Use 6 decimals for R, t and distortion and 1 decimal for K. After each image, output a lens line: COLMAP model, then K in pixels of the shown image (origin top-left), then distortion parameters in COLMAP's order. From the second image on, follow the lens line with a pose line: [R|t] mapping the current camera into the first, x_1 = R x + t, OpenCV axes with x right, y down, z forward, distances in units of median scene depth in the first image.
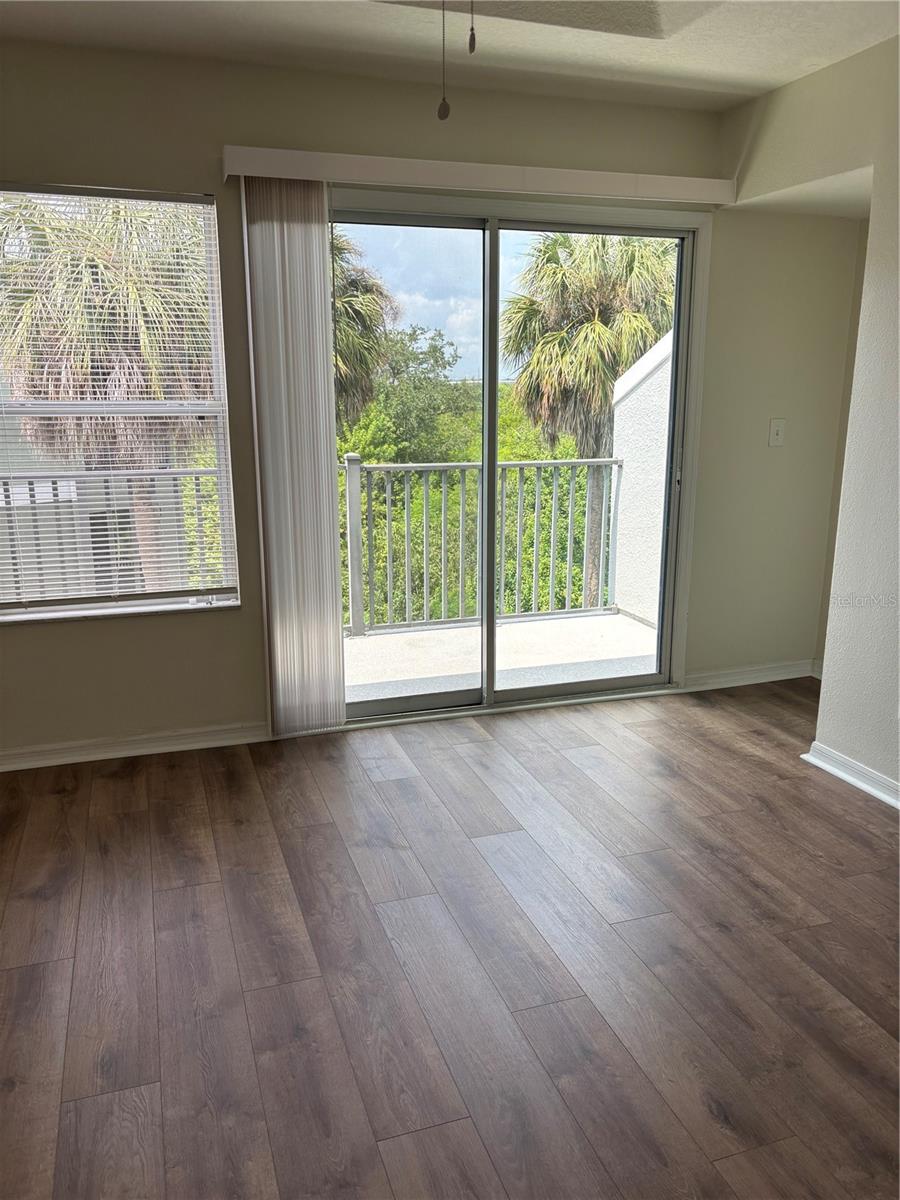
lens RADIAL K [[914.9, 0, 448.6], [0, 914.9, 600.6], [0, 0, 1]] dist [0.048342, 0.001795]
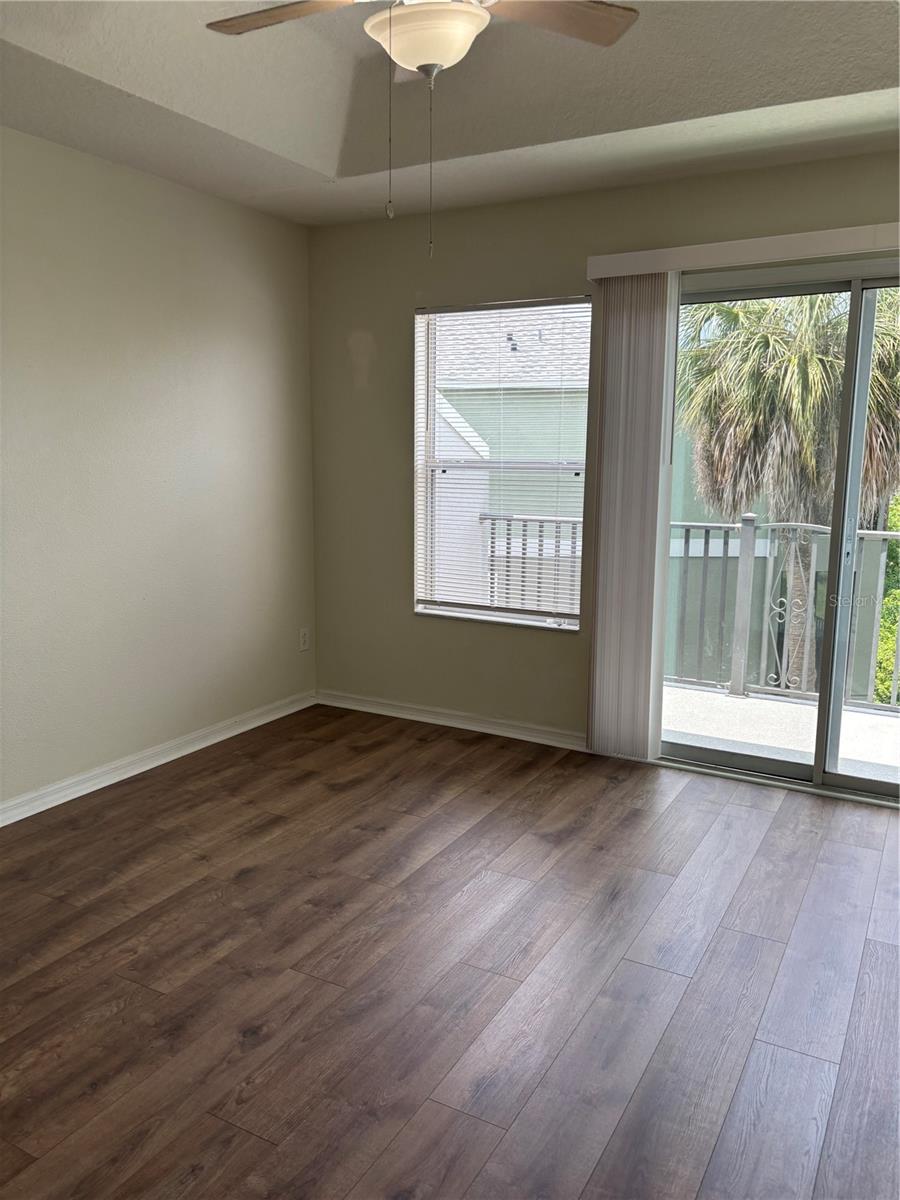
lens RADIAL K [[914.9, 0, 449.9], [0, 914.9, 599.4], [0, 0, 1]] dist [0.048342, 0.001795]
pose [[0.673902, 0.130858, -0.727140, 0.514112], [-0.180805, 0.983474, 0.009421, -0.015726], [0.716356, 0.125121, 0.686424, 0.067100]]
